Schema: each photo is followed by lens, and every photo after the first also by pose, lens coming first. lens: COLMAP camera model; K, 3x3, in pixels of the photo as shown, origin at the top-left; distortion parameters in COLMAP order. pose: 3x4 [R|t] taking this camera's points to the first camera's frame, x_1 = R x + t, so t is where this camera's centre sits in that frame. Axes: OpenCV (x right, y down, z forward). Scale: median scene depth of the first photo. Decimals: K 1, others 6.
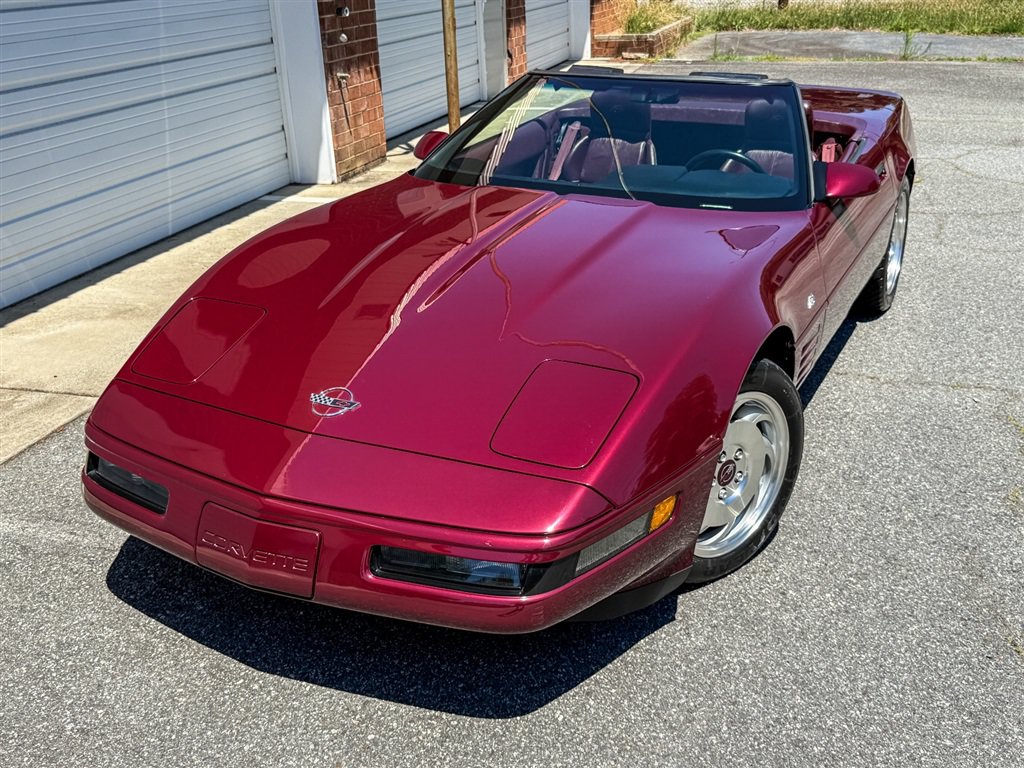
lens RADIAL K [[1032.7, 0, 509.7], [0, 1032.7, 390.1], [0, 0, 1]] dist [0.148764, -0.317804]
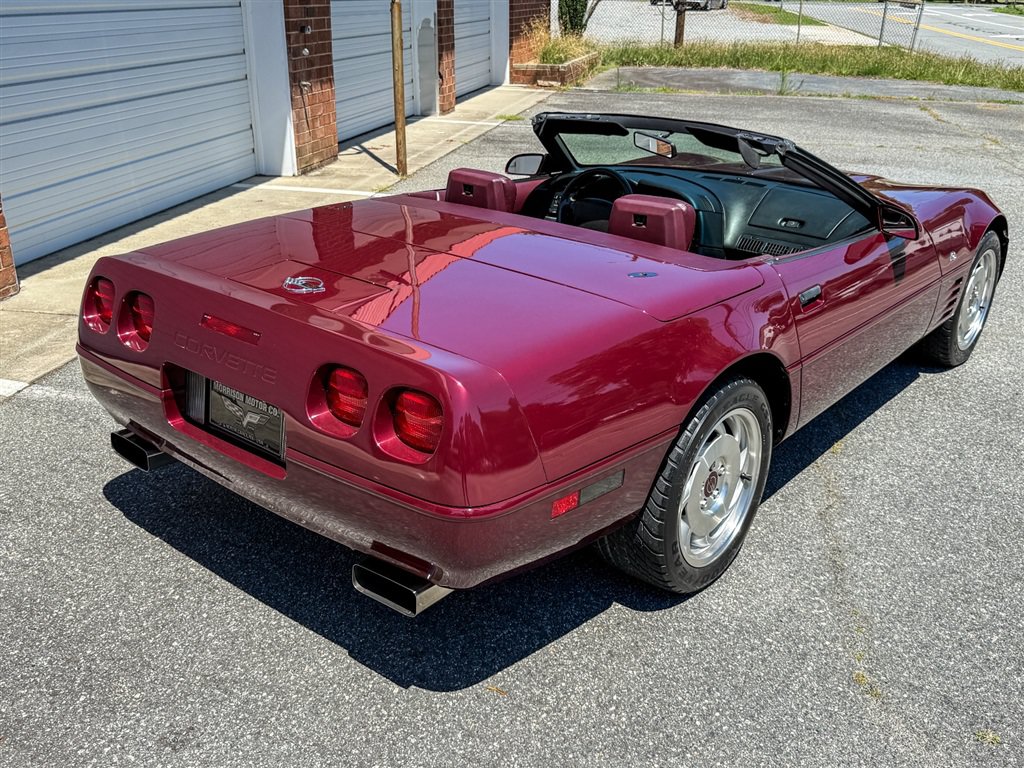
lens RADIAL K [[998.6, 0, 515.8], [0, 998.6, 362.1], [0, 0, 1]] dist [0.181231, -0.392282]
pose [[0.995511, 0.012475, 0.093825, -0.028087], [-0.008464, 0.999038, -0.043021, 0.055310], [-0.094271, 0.042034, 0.994659, -0.132287]]
